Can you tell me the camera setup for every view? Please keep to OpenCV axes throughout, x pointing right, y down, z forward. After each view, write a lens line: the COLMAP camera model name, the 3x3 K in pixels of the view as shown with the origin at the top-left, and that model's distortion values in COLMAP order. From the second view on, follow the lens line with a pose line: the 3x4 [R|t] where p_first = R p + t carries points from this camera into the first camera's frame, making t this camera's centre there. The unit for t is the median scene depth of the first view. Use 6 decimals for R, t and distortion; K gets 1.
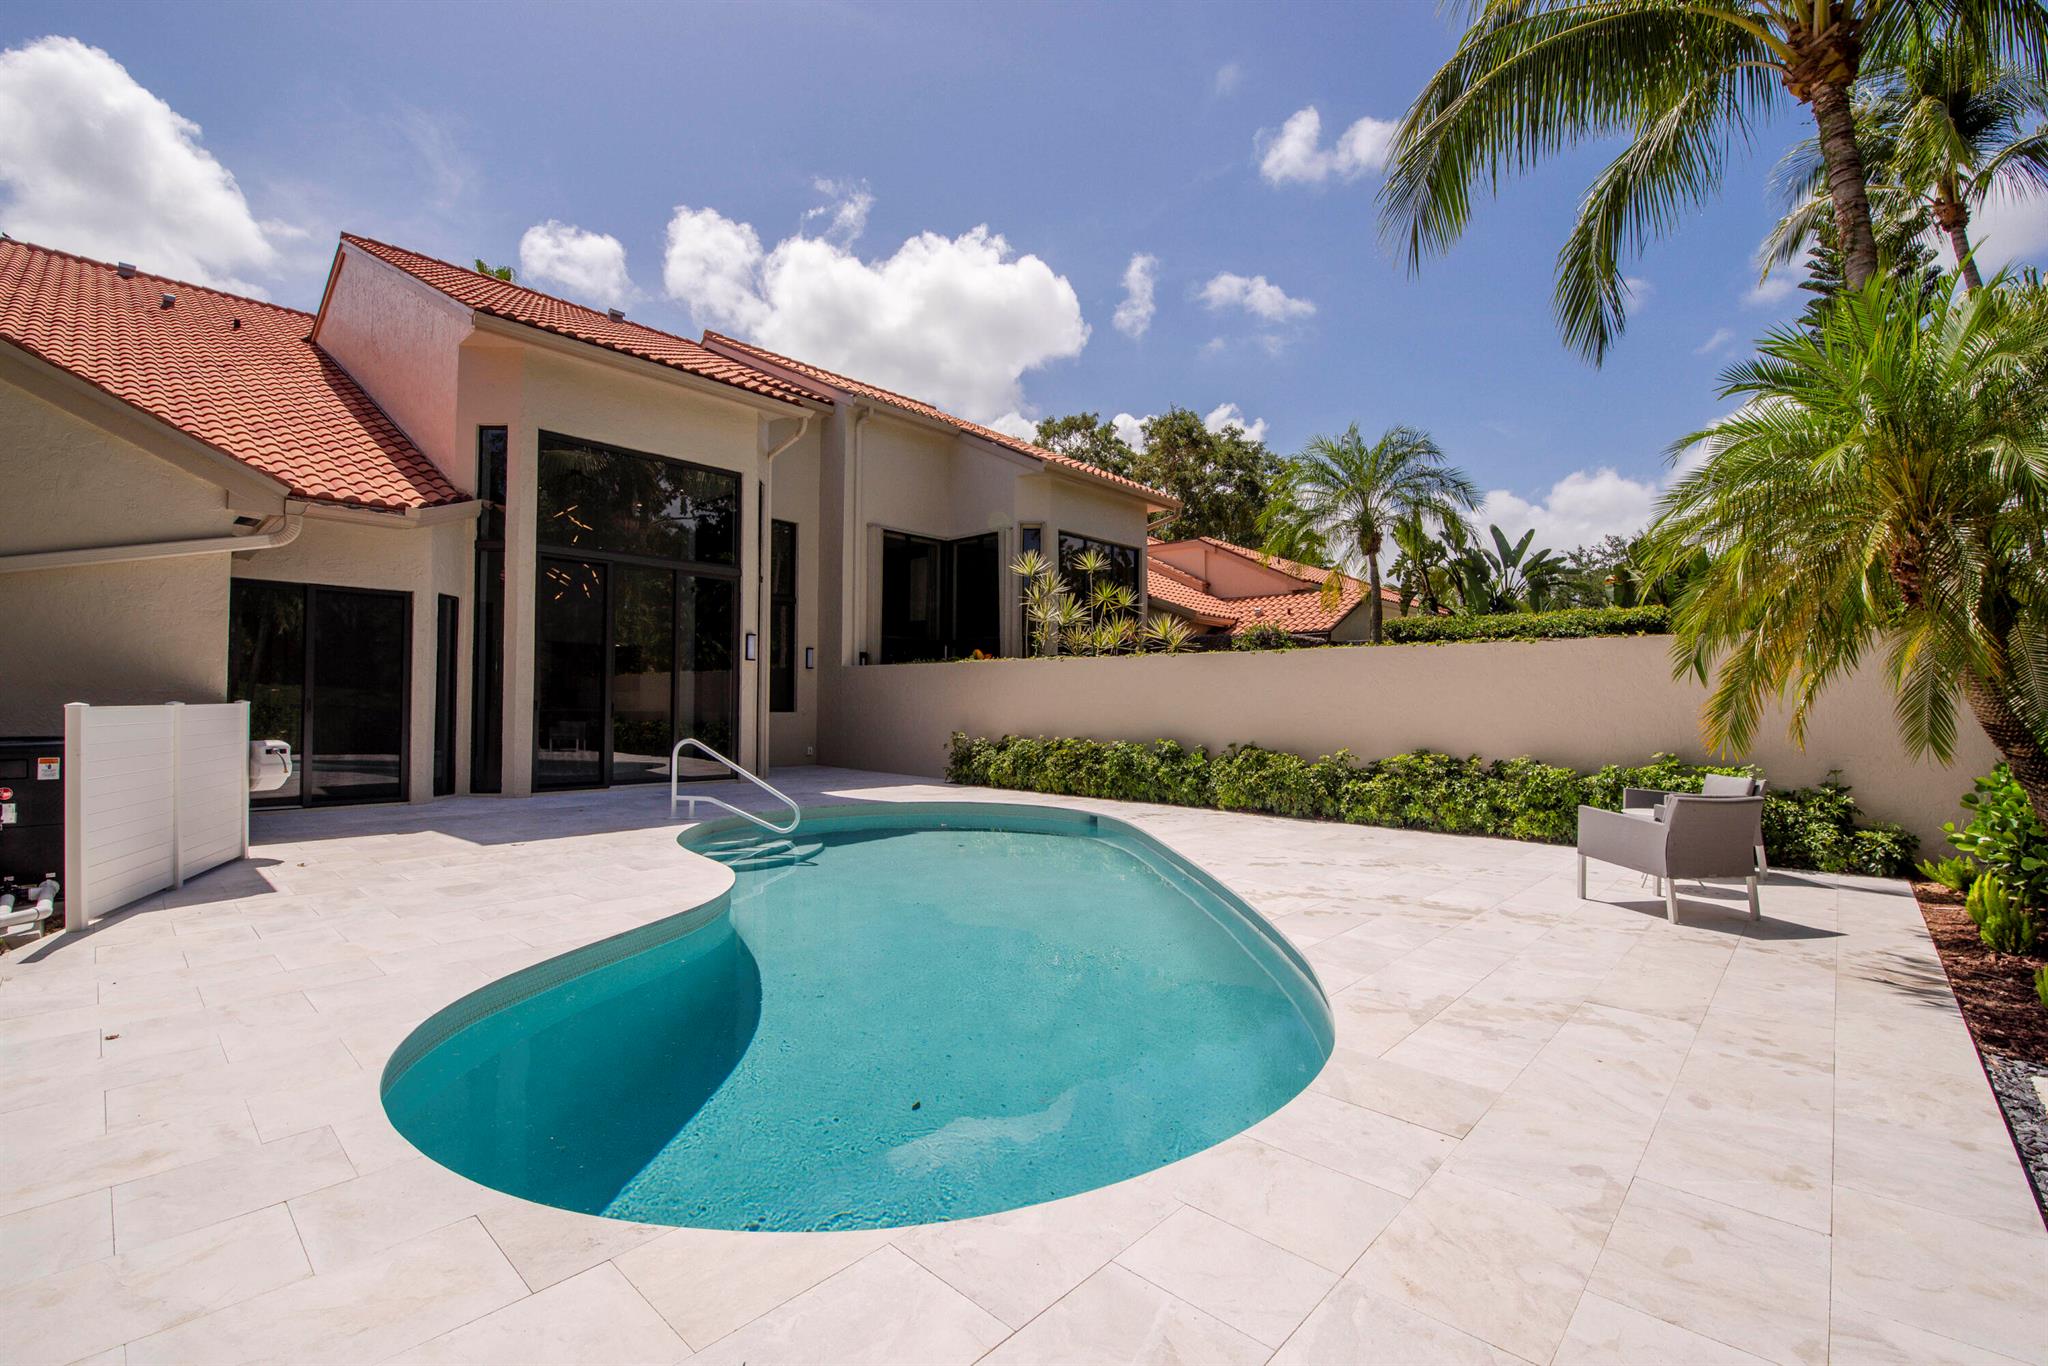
lens RADIAL K [[884.0, 0, 1051.7], [0, 884.0, 684.7], [0, 0, 1]] dist [0.000501, -0.008708]
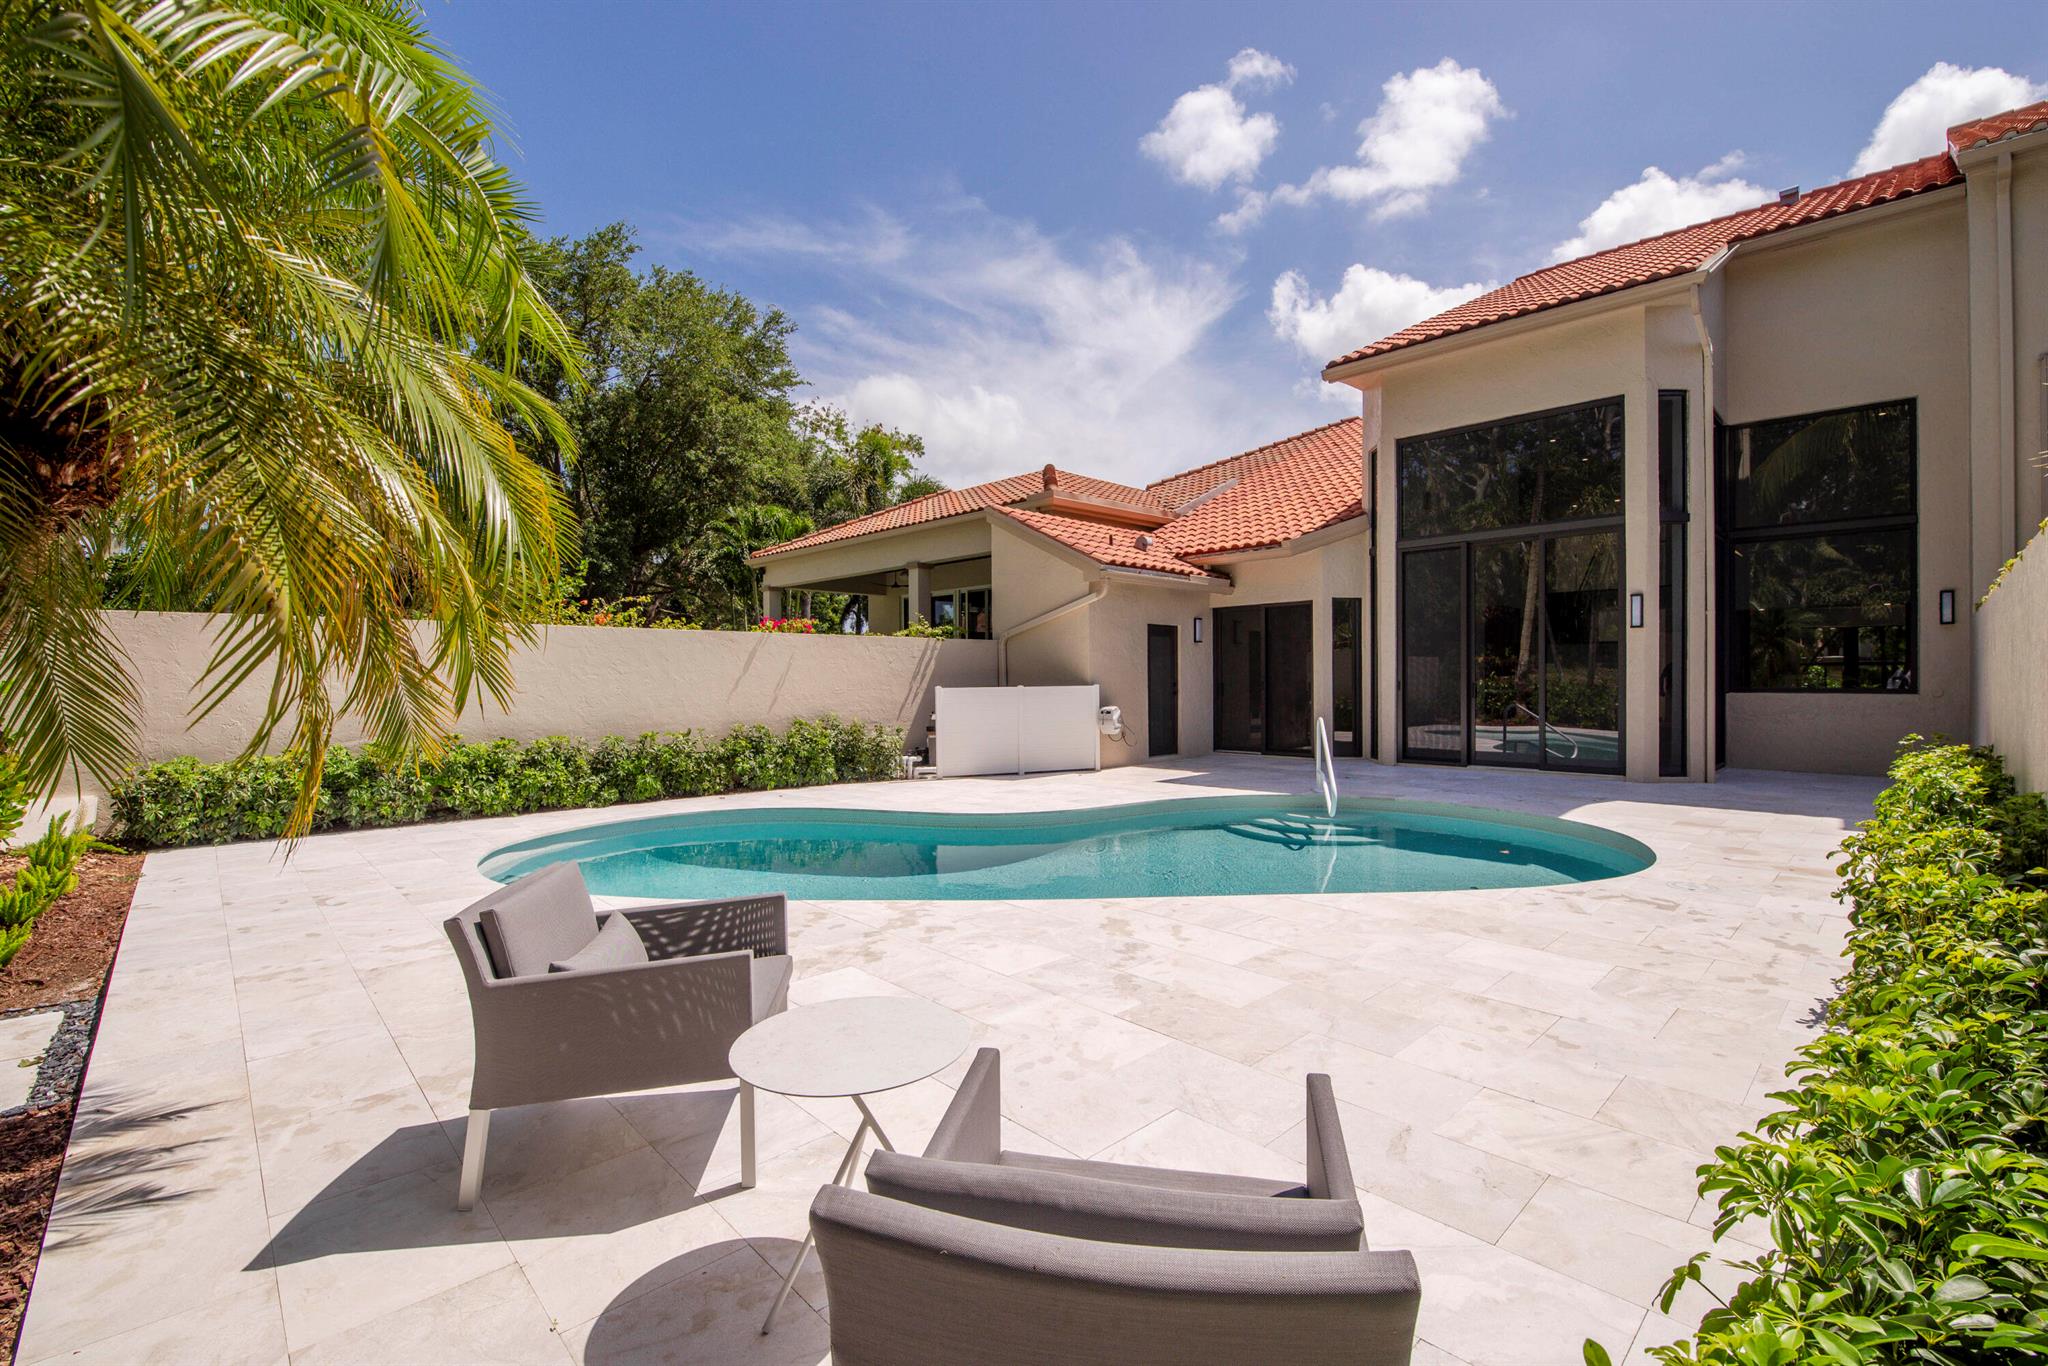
lens RADIAL K [[884.0, 0, 1051.7], [0, 884.0, 684.7], [0, 0, 1]] dist [0.000501, -0.008708]
pose [[-0.066618, -0.002002, -0.997777, 0.974278], [0.027477, 0.999615, -0.003840, 0.024587], [0.997400, -0.027672, -0.066537, 1.066048]]
